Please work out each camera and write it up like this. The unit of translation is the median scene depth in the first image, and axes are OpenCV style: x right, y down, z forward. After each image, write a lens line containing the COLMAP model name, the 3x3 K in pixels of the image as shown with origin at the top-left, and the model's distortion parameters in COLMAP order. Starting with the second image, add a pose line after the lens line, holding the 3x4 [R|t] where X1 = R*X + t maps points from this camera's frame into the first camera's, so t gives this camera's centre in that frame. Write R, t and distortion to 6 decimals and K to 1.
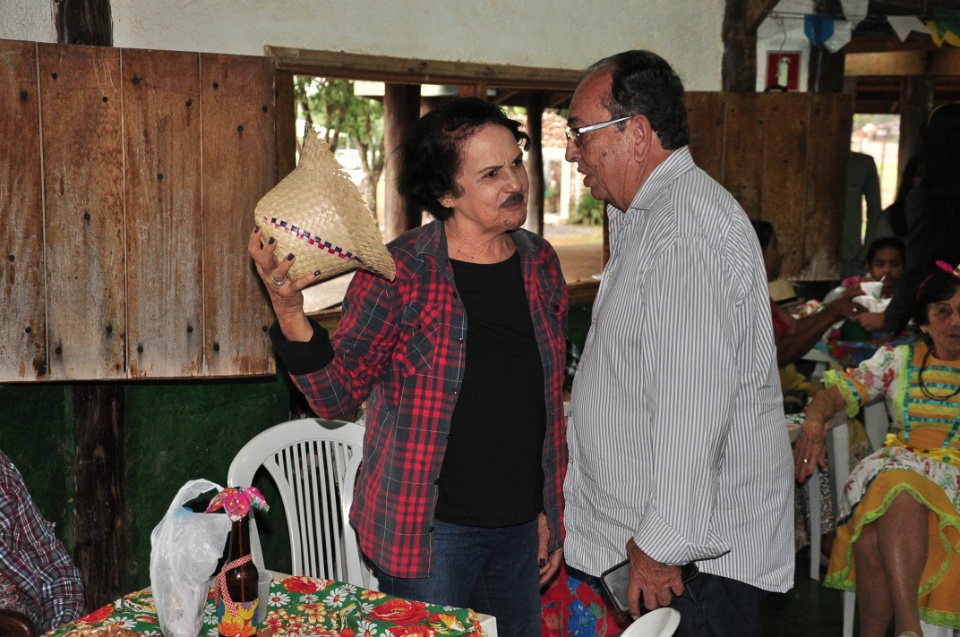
lens RADIAL K [[1276.4, 0, 480.0], [0, 1276.4, 318.5], [0, 0, 1]] dist [0.003228, 0.864937]
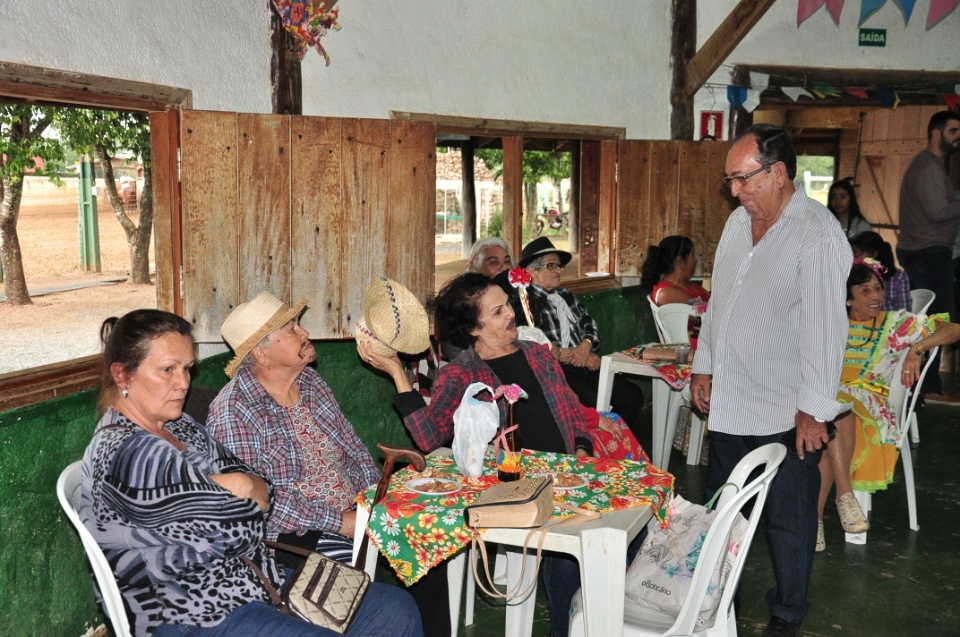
lens RADIAL K [[1081.4, 0, 480.0], [0, 1081.4, 318.5], [0, 0, 1]] dist [0.006034, 0.278016]
pose [[0.996159, -0.014652, 0.086334, -0.143724], [0.015109, 0.999875, -0.004641, 0.021042], [-0.086255, 0.005927, 0.996255, -0.169609]]
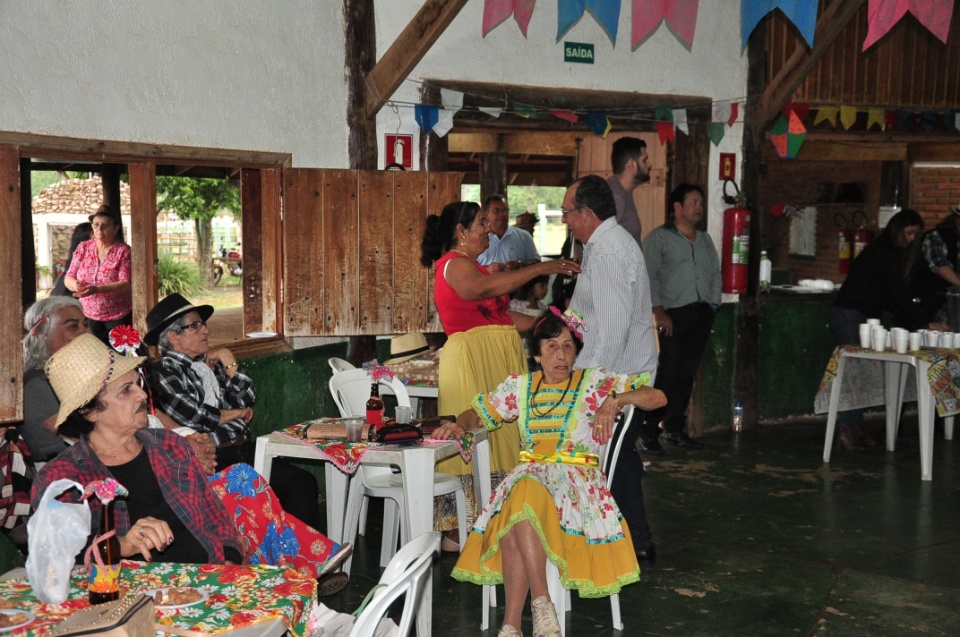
lens RADIAL K [[1361.9, 0, 480.0], [0, 1361.9, 318.5], [0, 0, 1]] dist [0.139543, 0.147632]
pose [[0.946491, -0.031699, 0.321169, -0.112749], [0.049632, 0.997623, -0.047804, 0.021875], [-0.318890, 0.061187, 0.945815, -0.201170]]
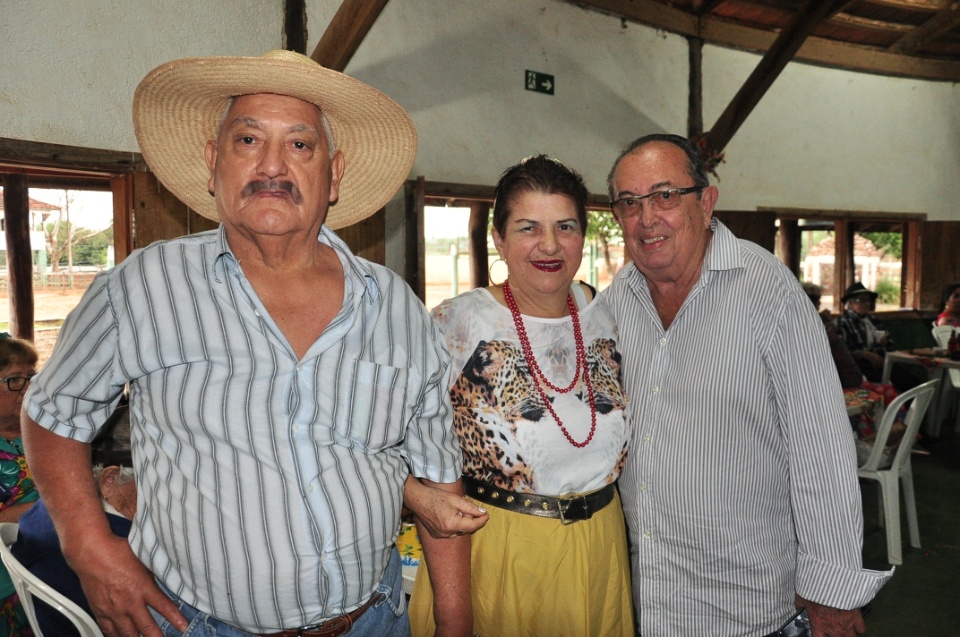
lens RADIAL K [[777.4, 0, 480.0], [0, 777.4, 318.5], [0, 0, 1]] dist [-0.162285, 0.161906]
pose [[0.920477, 0.019055, -0.390332, -0.066757], [-0.041341, 0.997954, -0.048773, 0.081097], [0.388604, 0.061031, 0.919381, -0.452994]]
